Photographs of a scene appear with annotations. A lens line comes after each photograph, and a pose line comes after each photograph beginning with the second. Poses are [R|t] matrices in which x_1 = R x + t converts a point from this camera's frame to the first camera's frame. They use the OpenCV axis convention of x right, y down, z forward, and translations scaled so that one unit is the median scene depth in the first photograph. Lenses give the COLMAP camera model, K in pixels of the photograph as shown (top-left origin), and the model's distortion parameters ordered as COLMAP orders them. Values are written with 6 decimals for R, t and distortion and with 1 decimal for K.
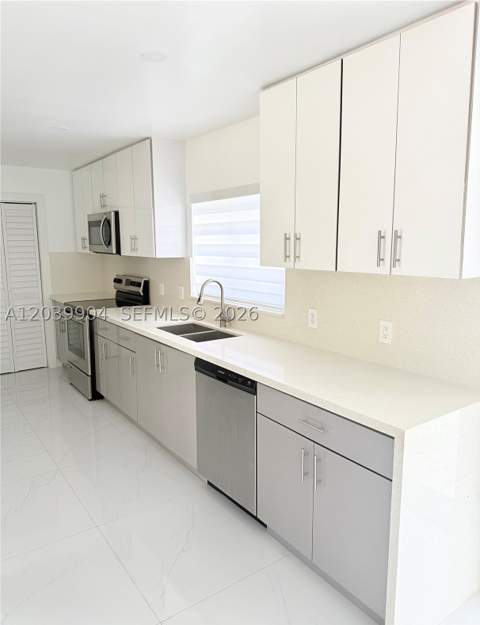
lens RADIAL K [[471.9, 0, 240.0], [0, 471.9, 312.5], [0, 0, 1]] dist [0.008876, -0.002877]
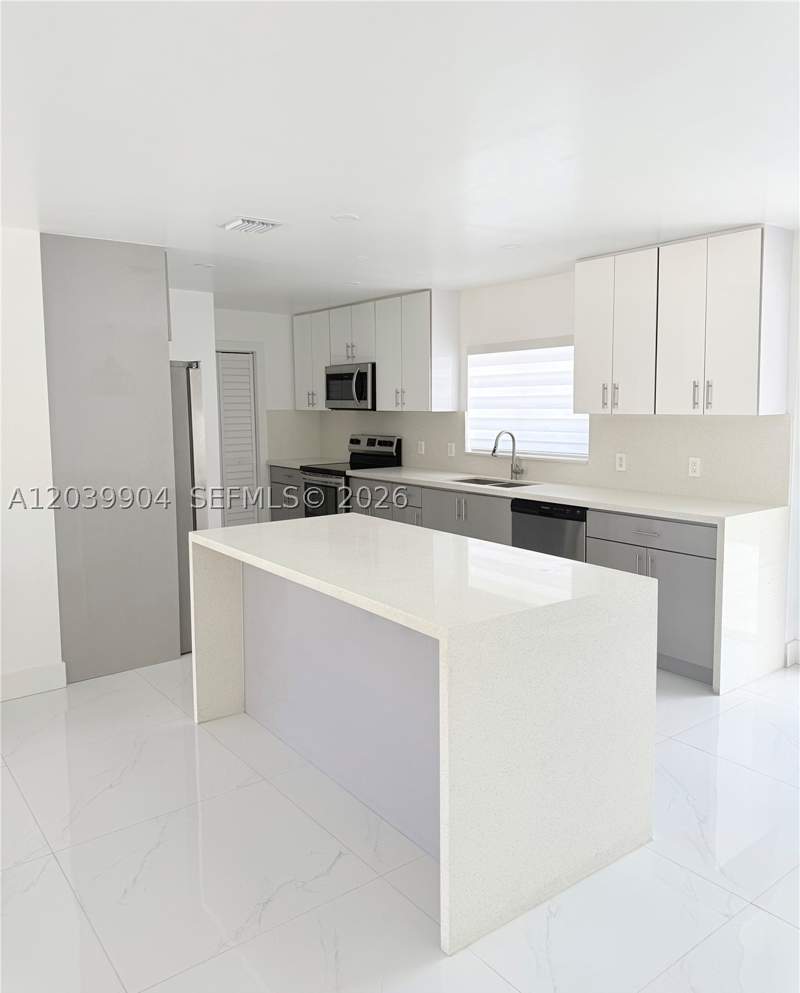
lens RADIAL K [[758.9, 0, 396.3], [0, 758.9, 469.4], [0, 0, 1]] dist [0.005498, -0.000446]
pose [[0.999869, -0.007410, 0.014405, -0.281467], [0.008273, 0.998113, -0.060841, 0.095843], [-0.013927, 0.060952, 0.998044, -0.534062]]
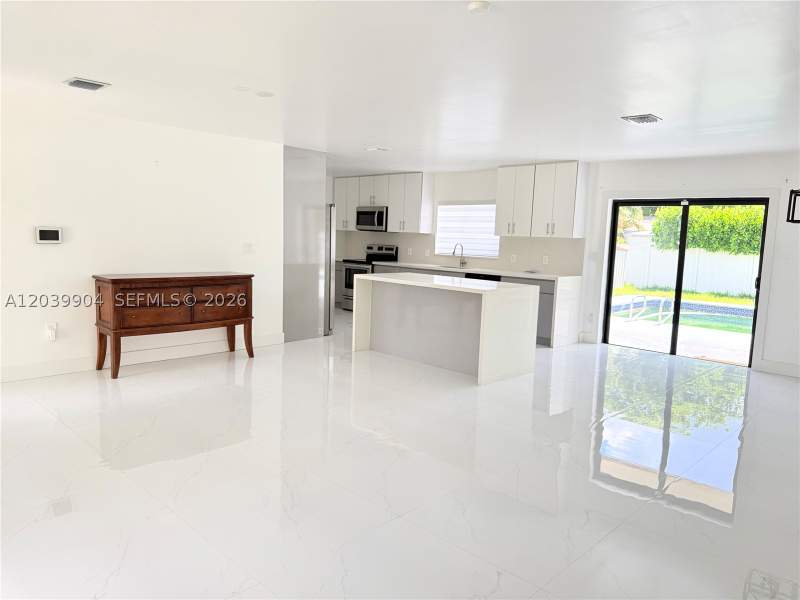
lens RADIAL K [[568.3, 0, 400.0], [0, 568.3, 300.0], [0, 0, 1]] dist [0.081626, -0.125700]
pose [[0.986974, 0.017920, 0.159877, -0.644679], [-0.013041, 0.999418, -0.031516, 0.238417], [-0.160349, 0.029020, 0.986634, -1.304102]]
